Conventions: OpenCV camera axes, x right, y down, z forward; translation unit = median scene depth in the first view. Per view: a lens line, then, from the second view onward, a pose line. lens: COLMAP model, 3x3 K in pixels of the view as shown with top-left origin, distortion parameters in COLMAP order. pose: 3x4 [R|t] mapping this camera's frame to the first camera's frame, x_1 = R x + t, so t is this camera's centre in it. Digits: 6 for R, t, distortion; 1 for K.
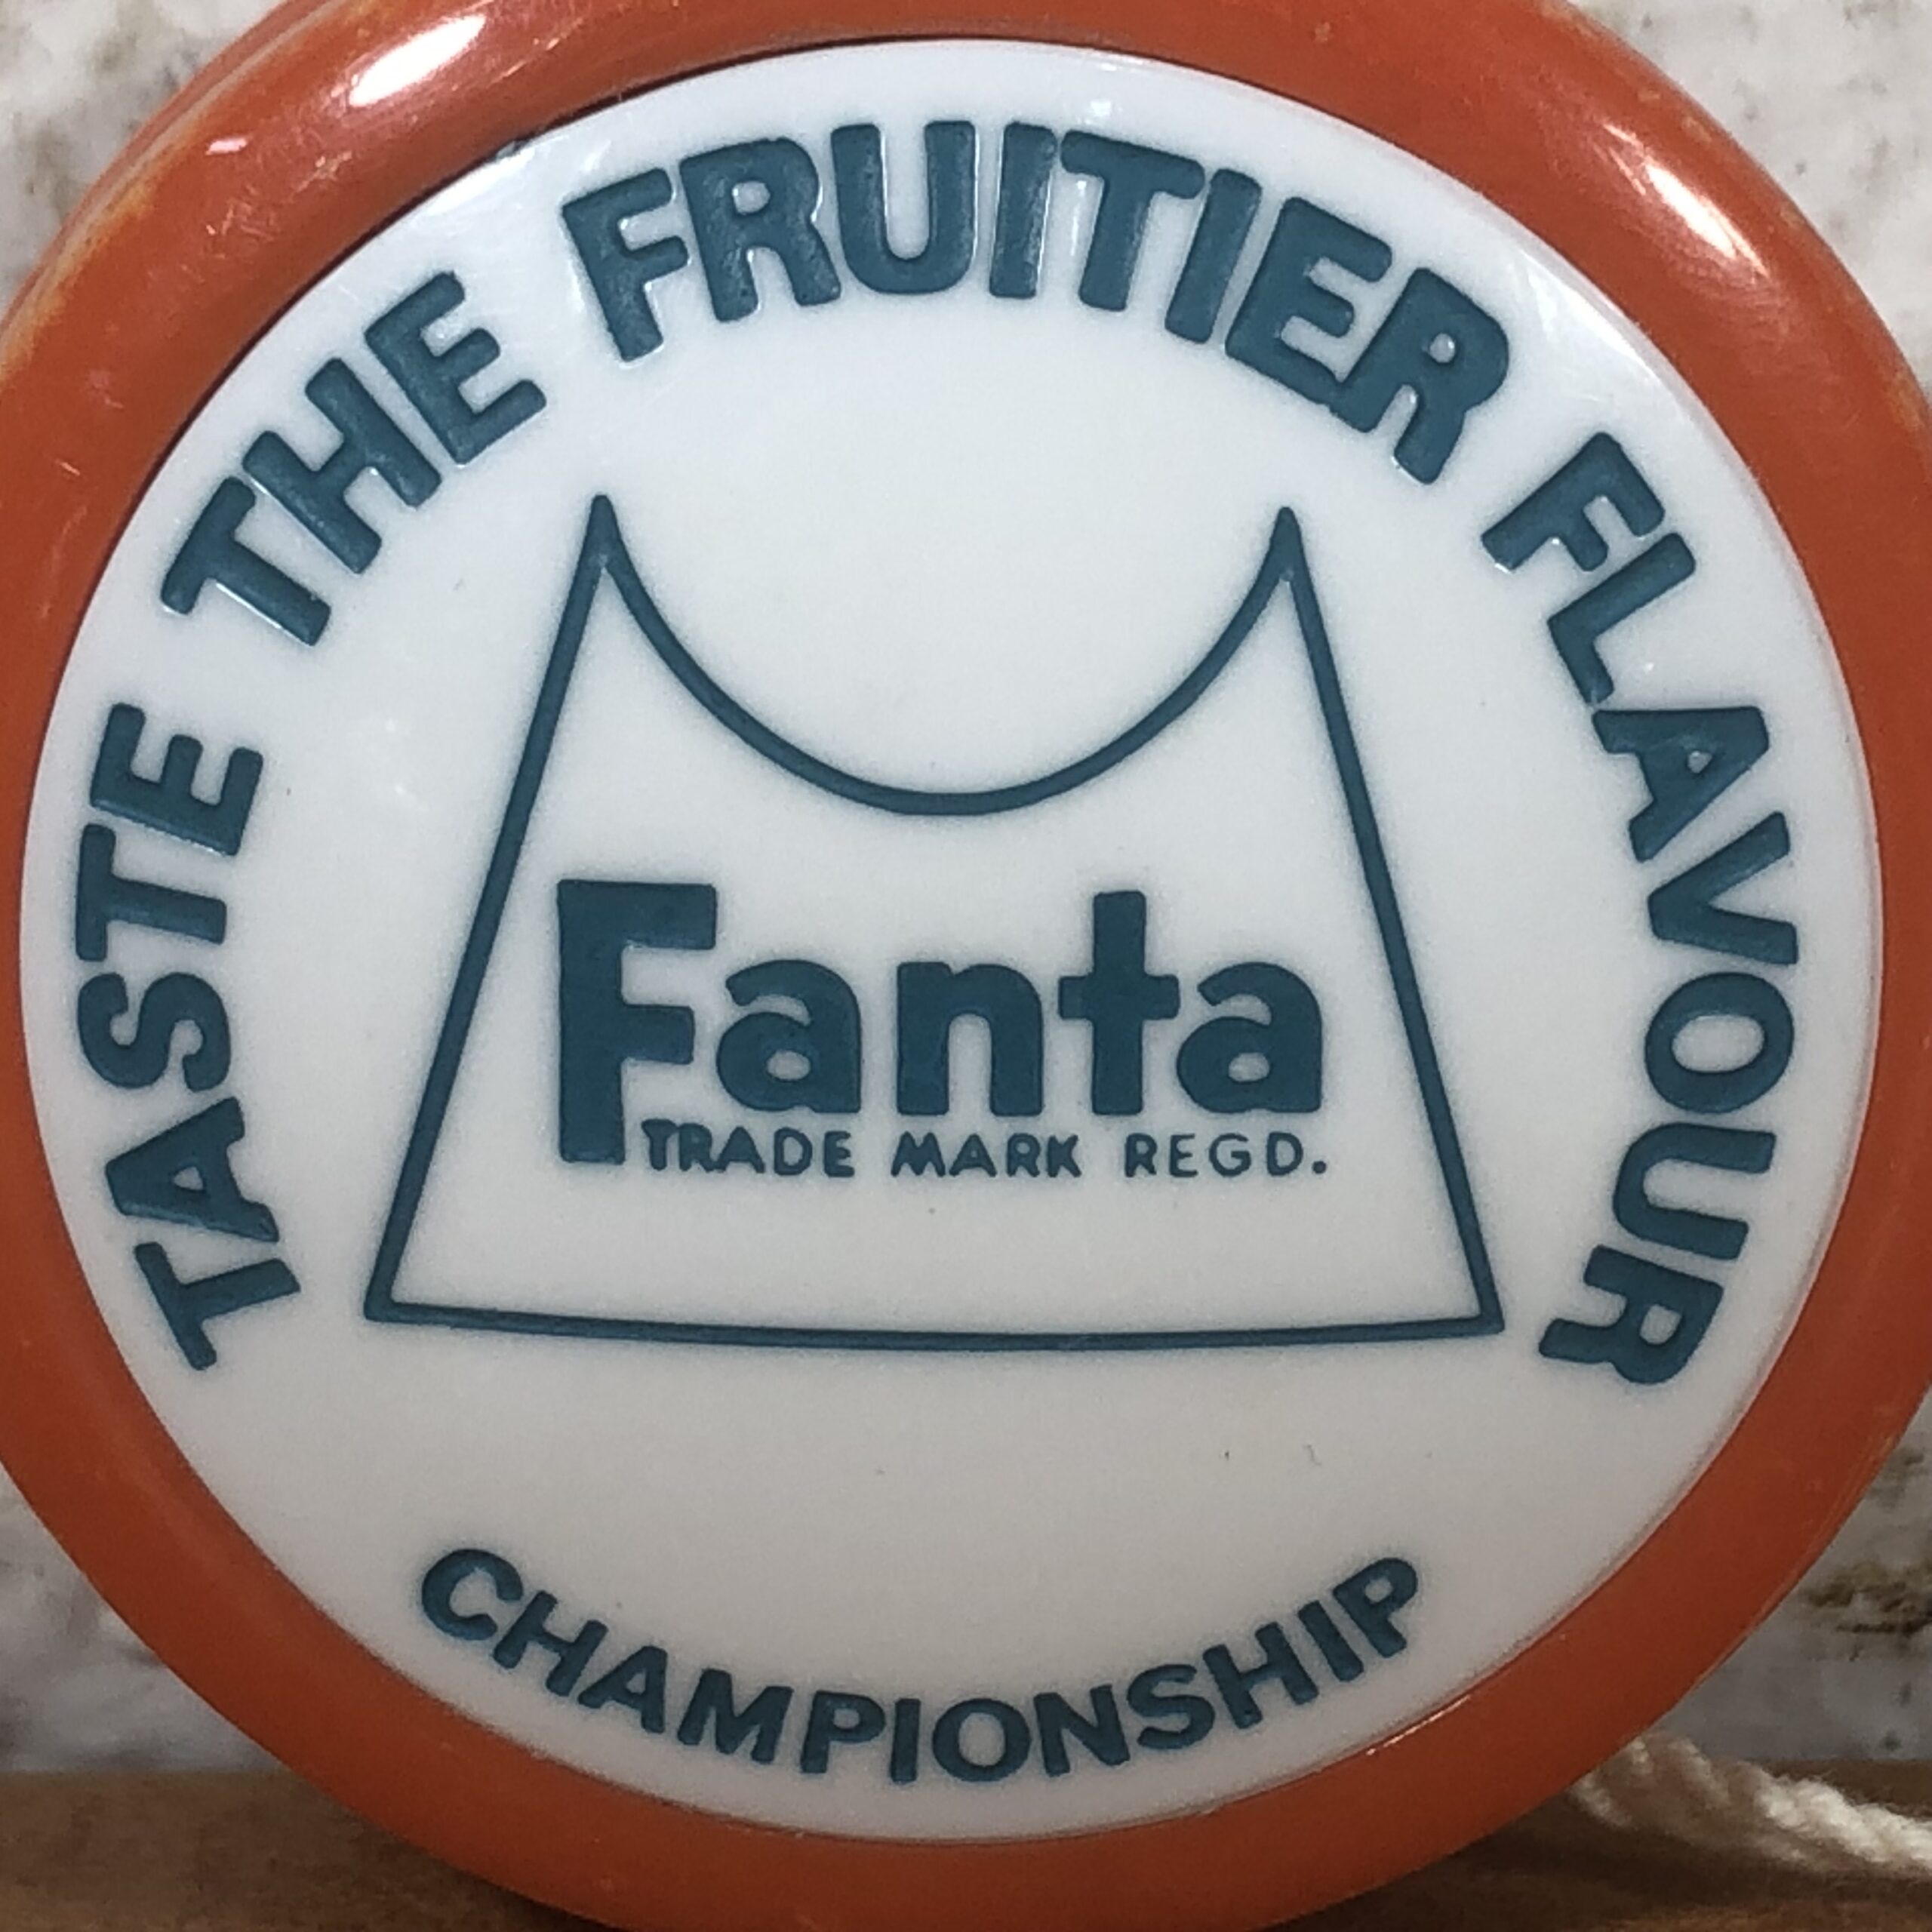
lens RADIAL K [[7174.6, 0, 958.7], [0, 7174.6, 970.4], [0, 0, 1]] dist [0.223801, 0.000000]
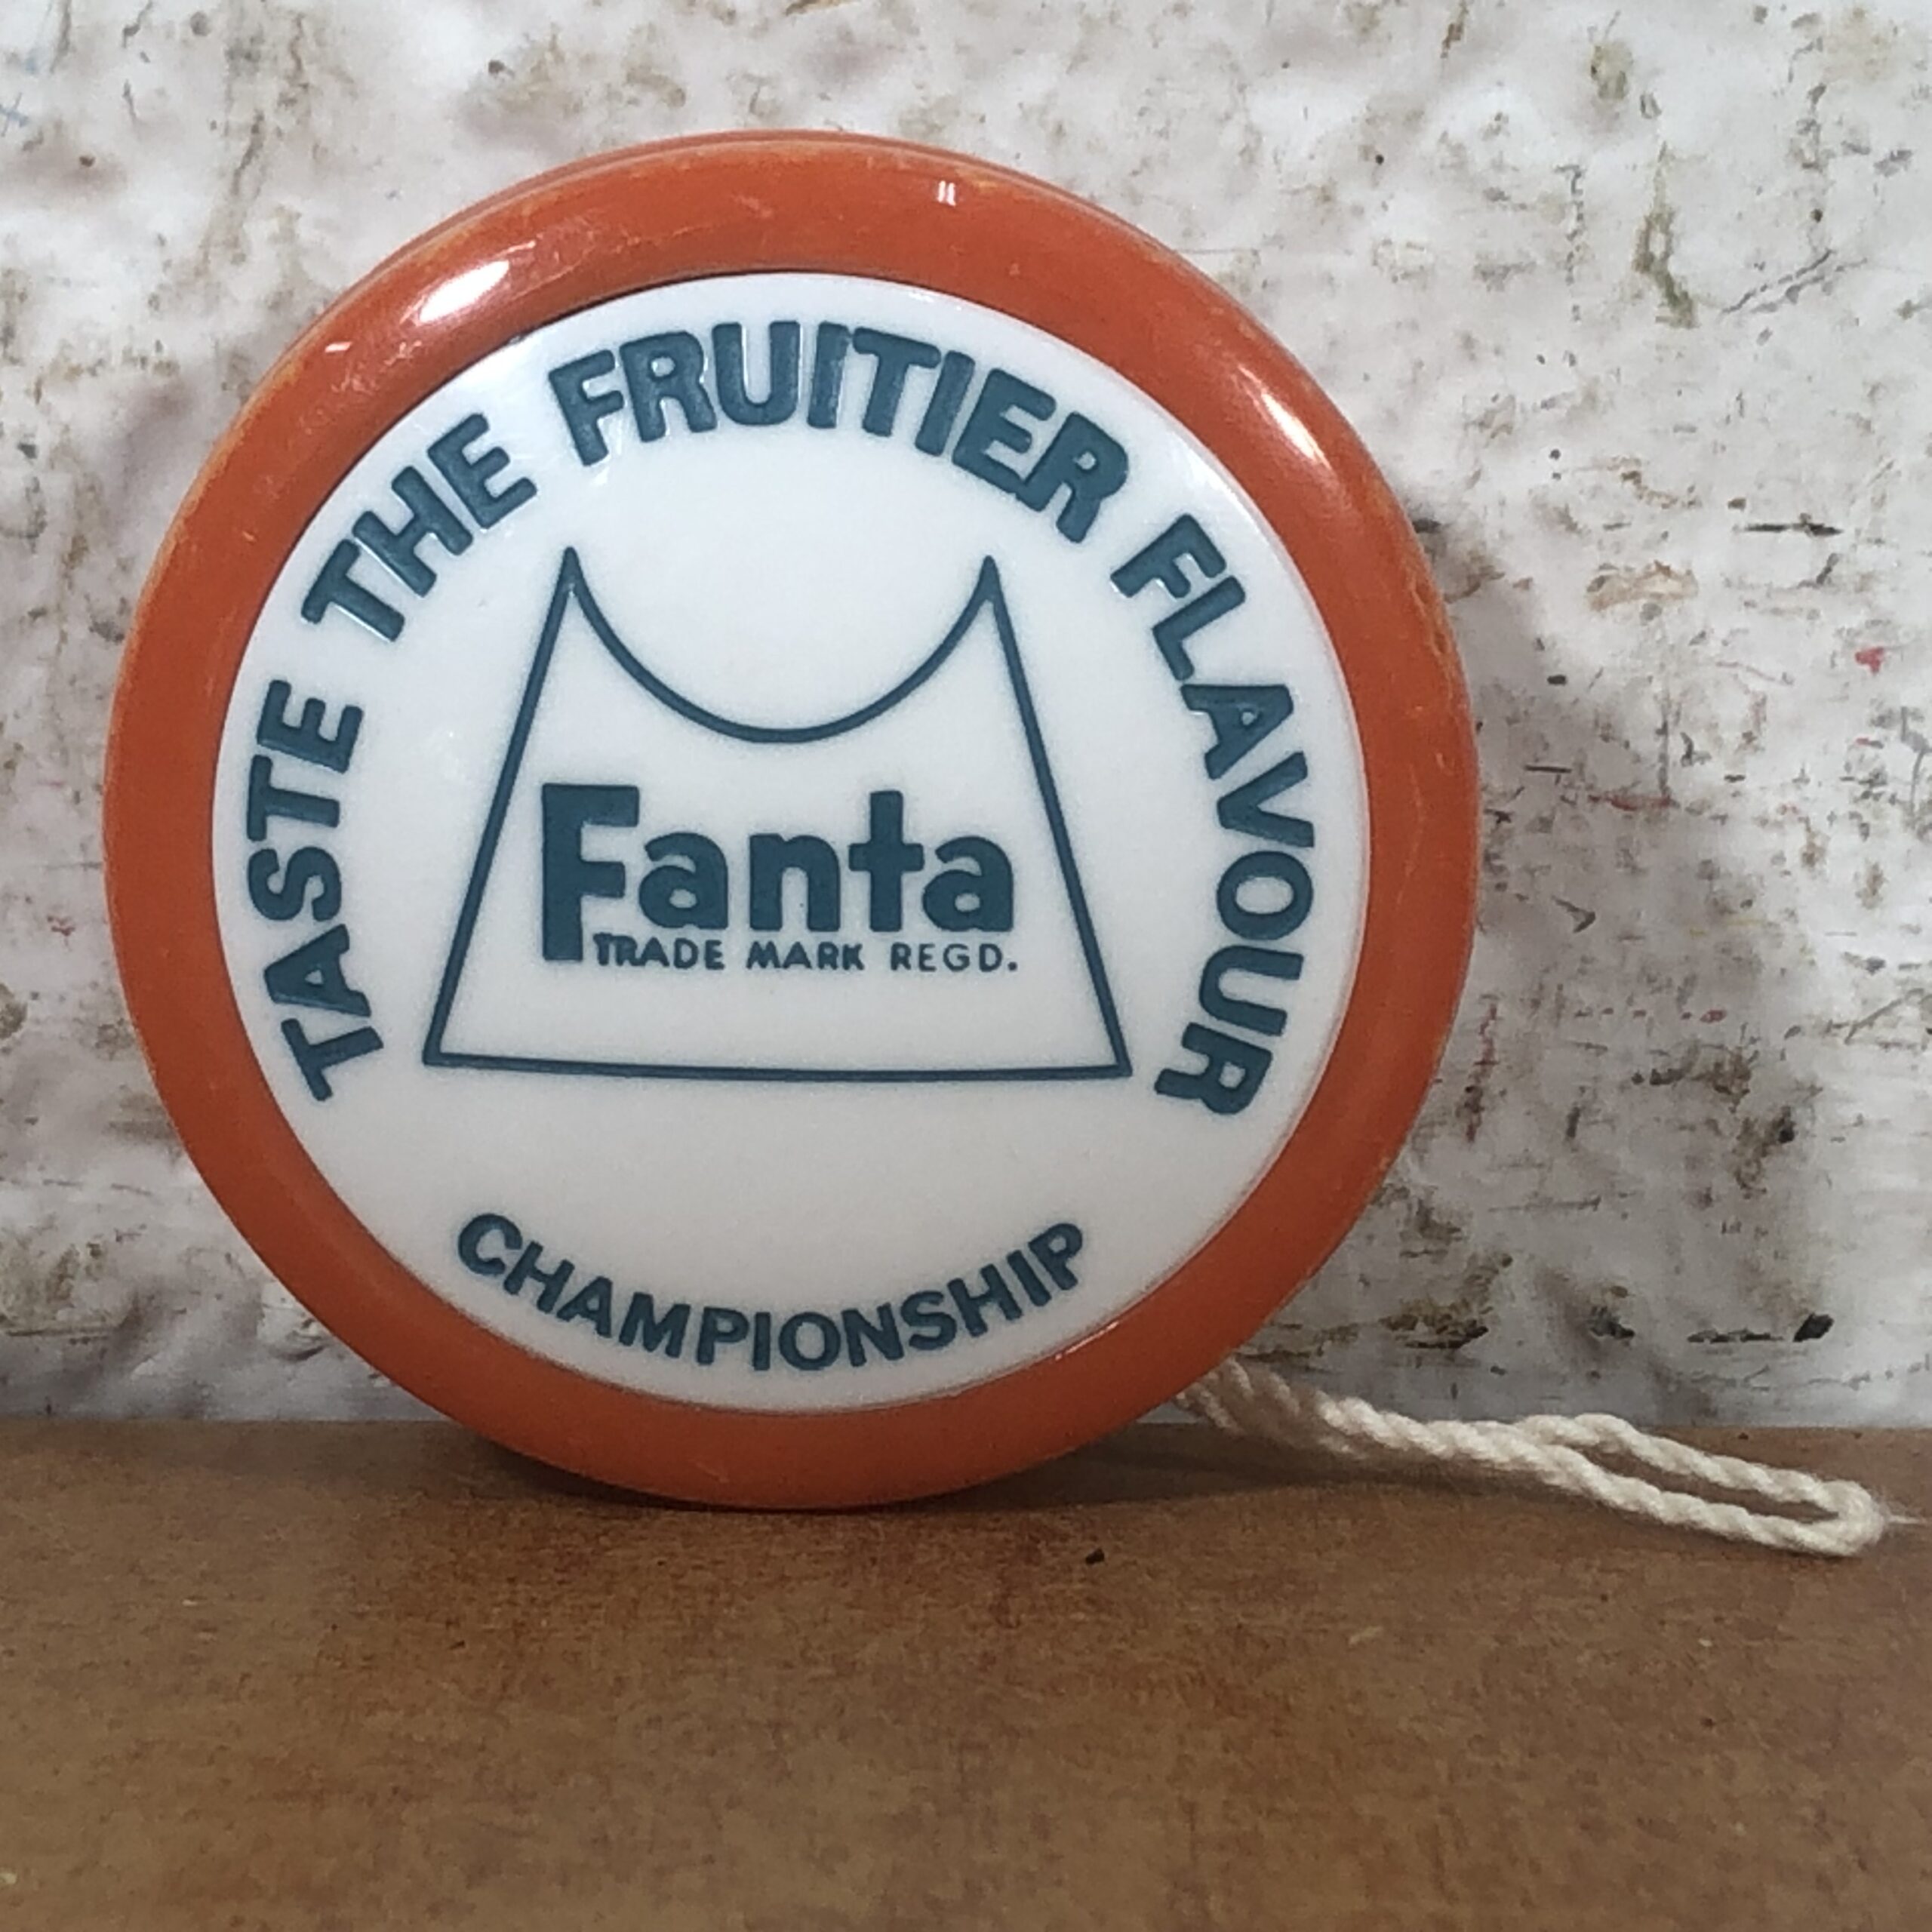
lens RADIAL K [[7134.2, 0, 959.2], [0, 7134.2, 963.4], [0, 0, 1]] dist [0.091447, 0.000000]
pose [[0.999743, 0.003824, -0.022347, 0.074204], [-0.005187, 0.998109, -0.061255, 0.125291], [0.022071, 0.061355, 0.997872, -0.603101]]
